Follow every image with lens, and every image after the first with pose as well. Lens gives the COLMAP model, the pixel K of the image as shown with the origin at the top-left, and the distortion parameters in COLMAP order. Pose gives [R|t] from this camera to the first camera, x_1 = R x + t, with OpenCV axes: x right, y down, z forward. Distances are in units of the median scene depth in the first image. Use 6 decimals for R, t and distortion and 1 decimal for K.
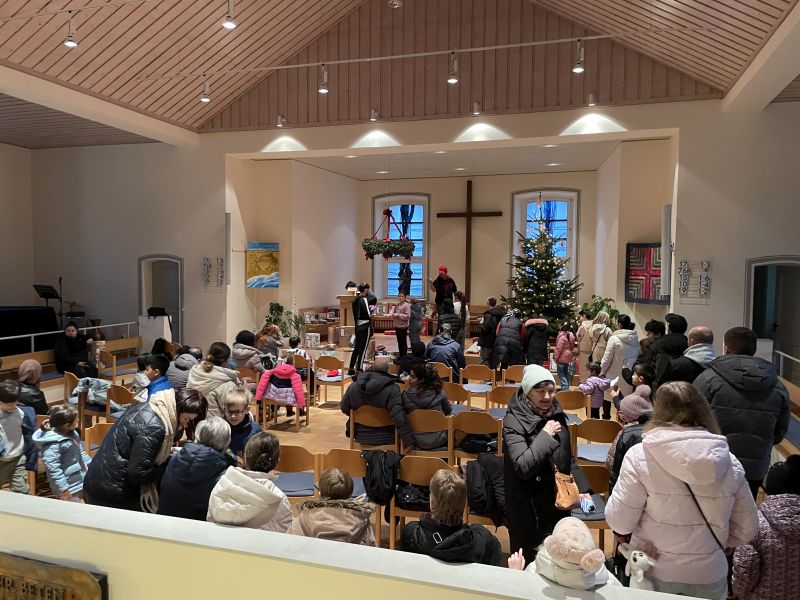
lens RADIAL K [[612.2, 0, 400.0], [0, 612.2, 300.0], [0, 0, 1]] dist [0.004250, -0.001270]
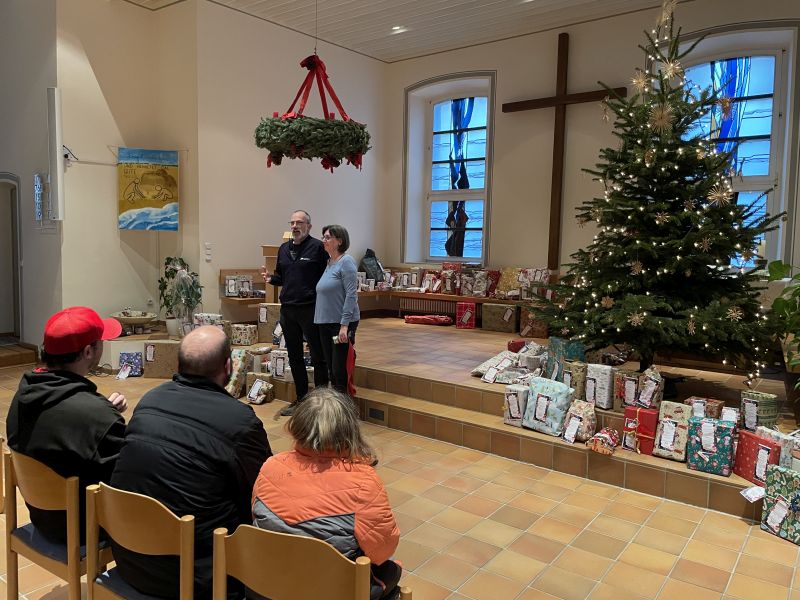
lens RADIAL K [[612.2, 0, 400.0], [0, 612.2, 300.0], [0, 0, 1]] dist [0.004250, -0.001270]
pose [[0.942762, 0.042934, -0.330691, 0.163141], [-0.032396, 0.998778, 0.037316, 0.014227], [0.331889, -0.024467, 0.943001, 0.460237]]
